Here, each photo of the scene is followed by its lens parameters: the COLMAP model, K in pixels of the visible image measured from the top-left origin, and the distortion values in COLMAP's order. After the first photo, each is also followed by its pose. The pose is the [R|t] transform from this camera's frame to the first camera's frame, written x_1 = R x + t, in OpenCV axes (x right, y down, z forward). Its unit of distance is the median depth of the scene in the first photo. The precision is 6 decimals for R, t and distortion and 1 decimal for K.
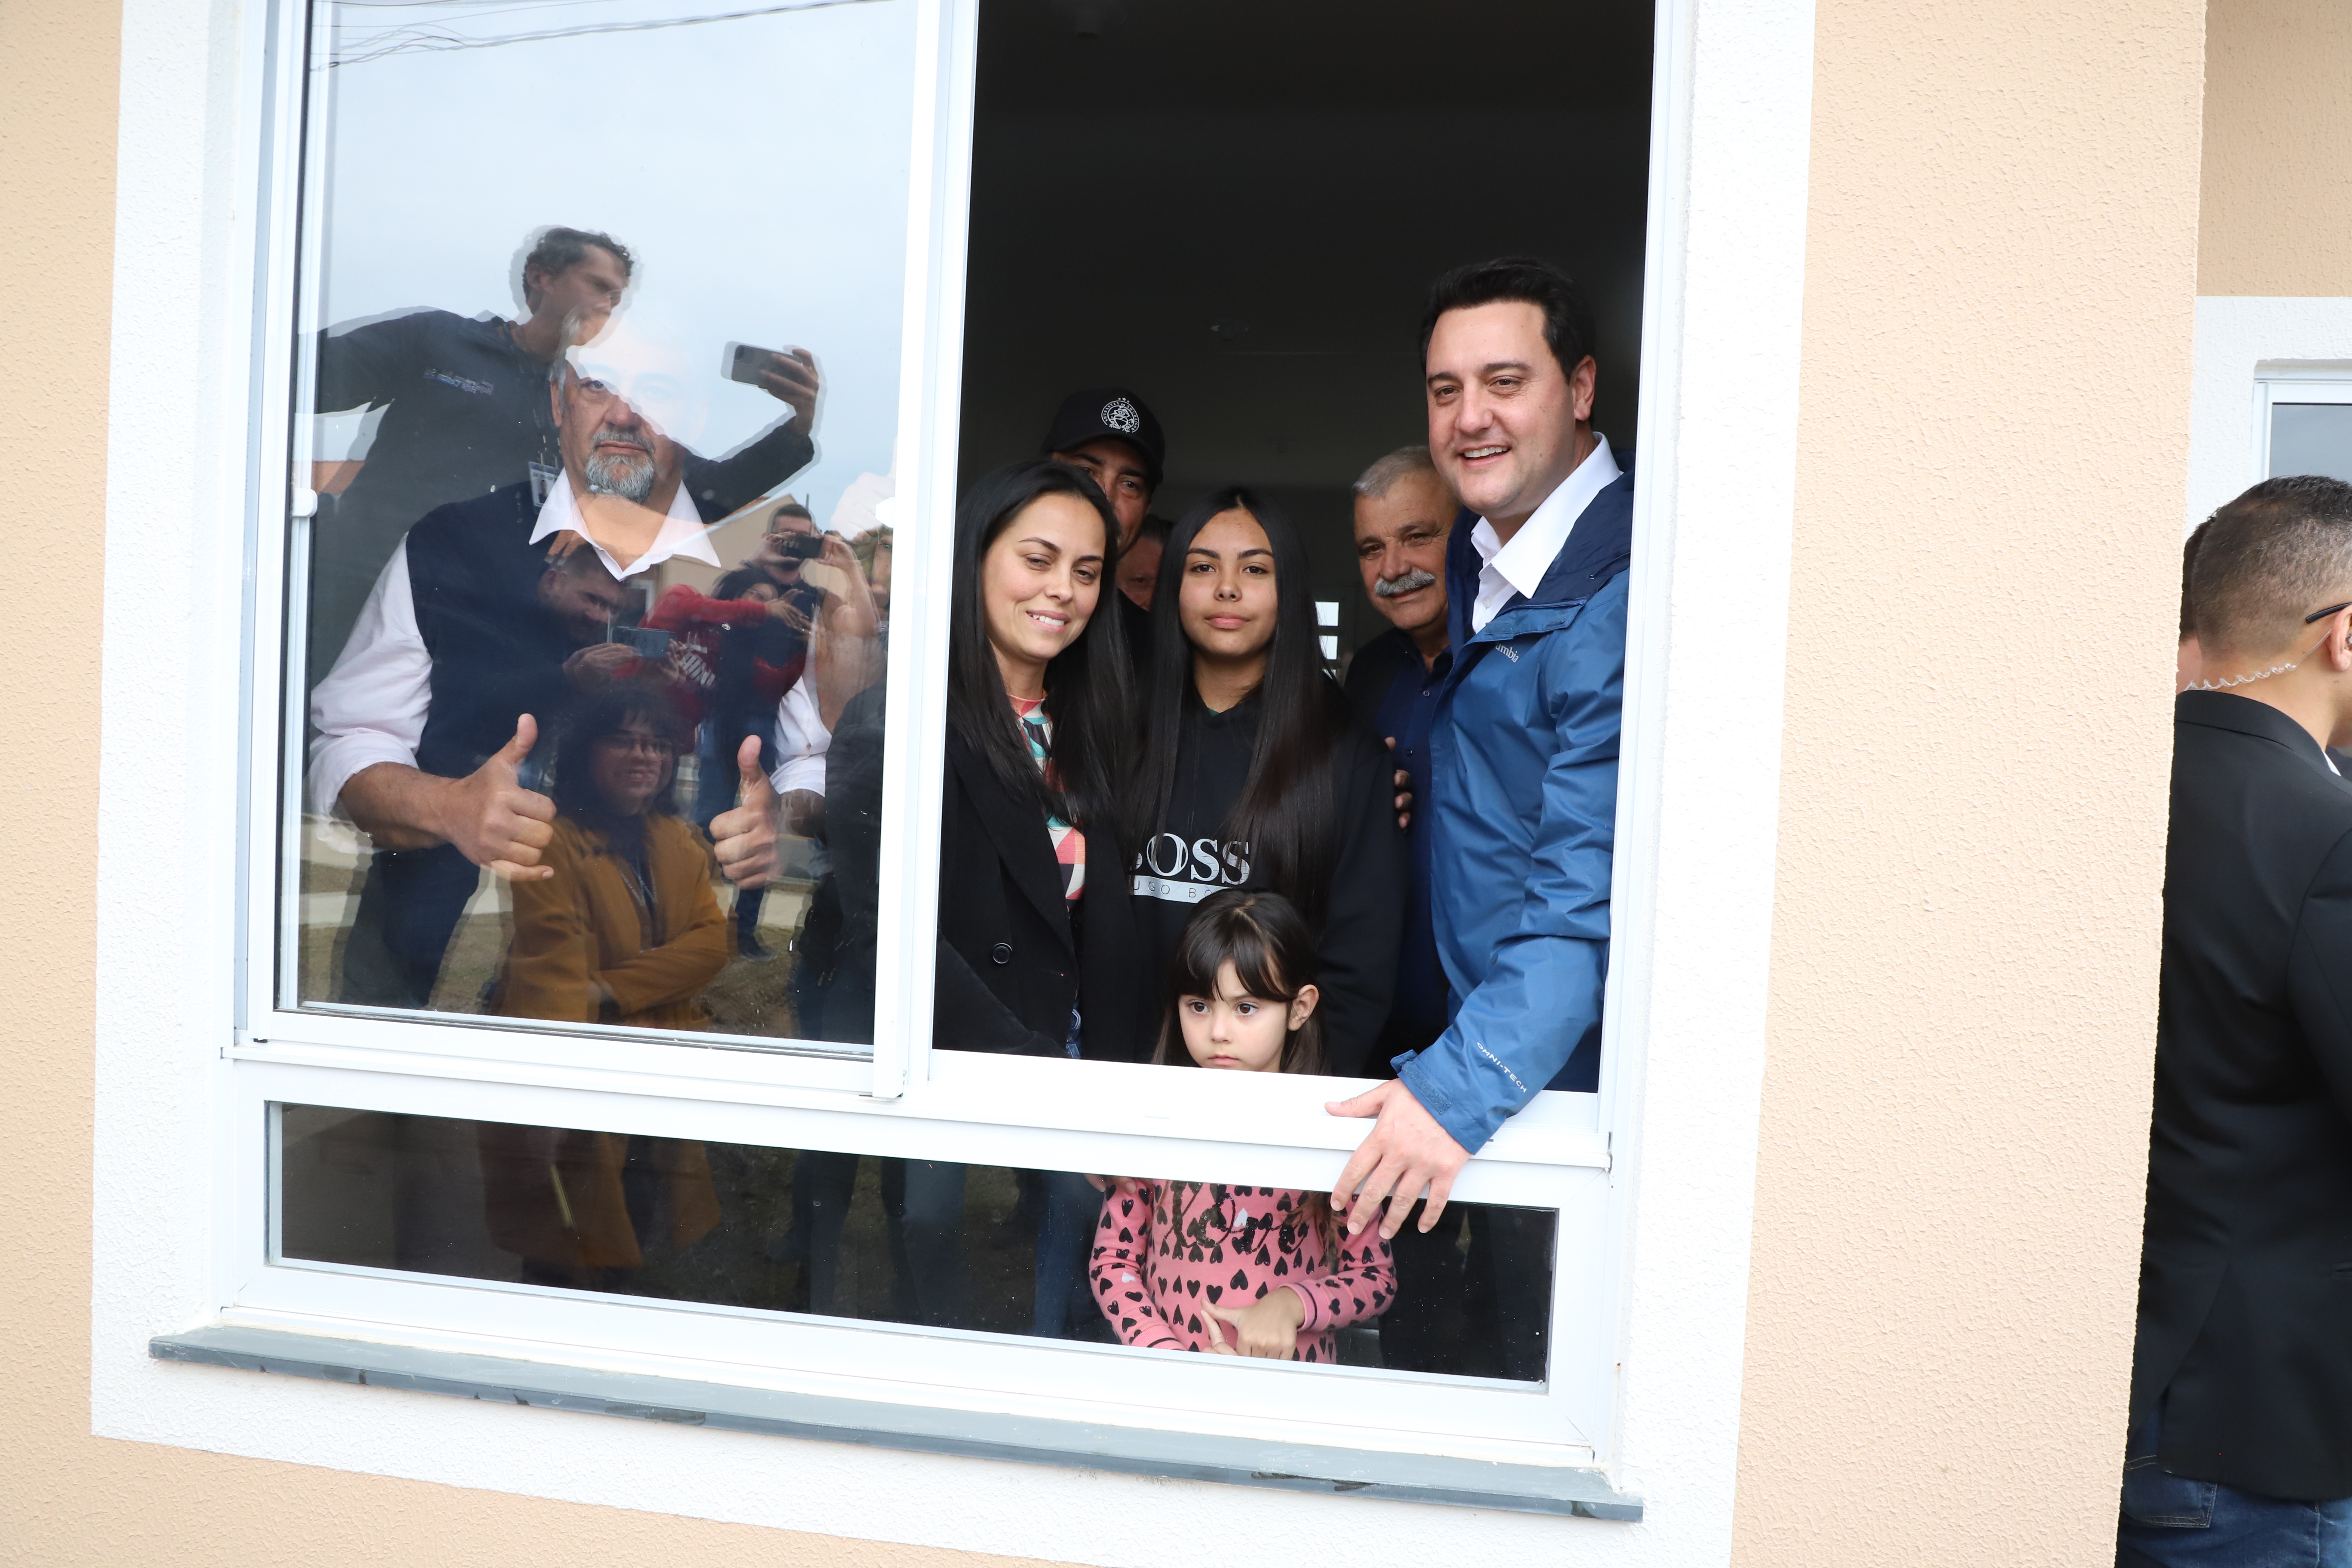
lens RADIAL K [[1610.8, 0, 1176.0], [0, 1610.8, 784.0], [0, 0, 1]] dist [-0.057837, 0.033126]
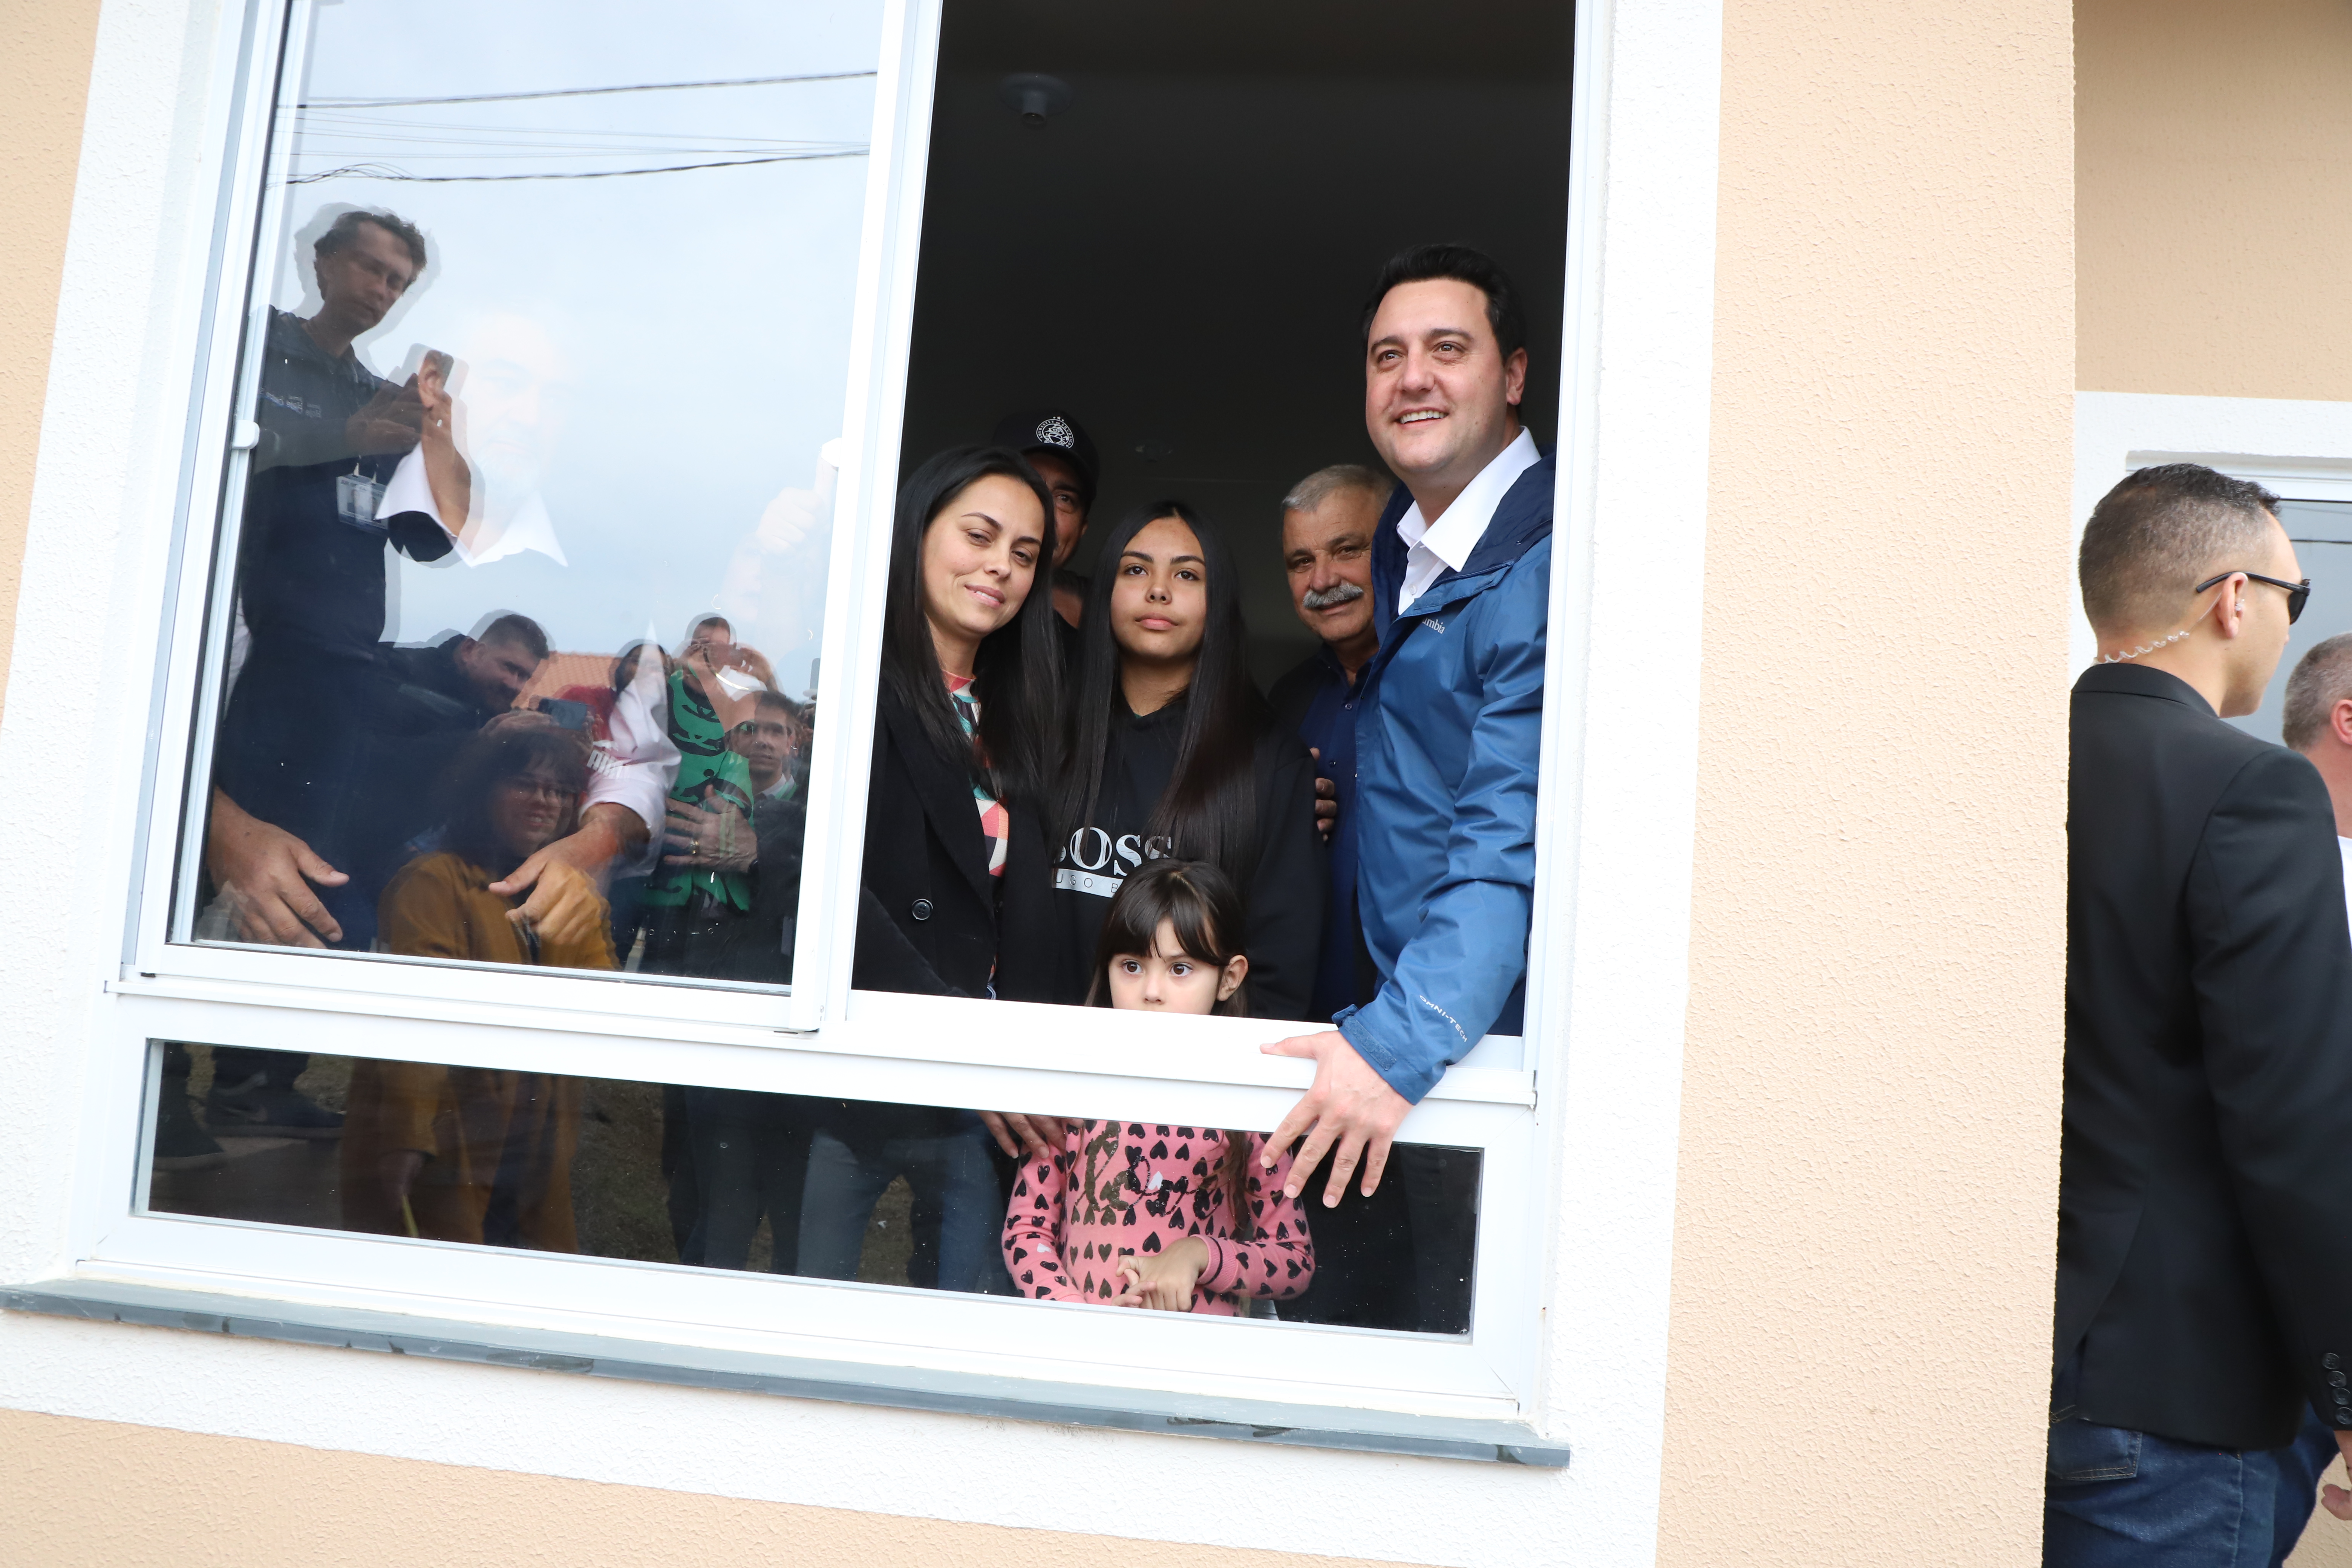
lens RADIAL K [[1623.0, 0, 1166.1], [0, 1623.0, 814.6], [0, 0, 1]] dist [-0.065663, 0.041845]
pose [[0.998320, 0.031468, 0.048643, -0.011134], [-0.025852, 0.993366, -0.112055, 0.169209], [-0.051847, 0.110609, 0.992511, -0.002161]]
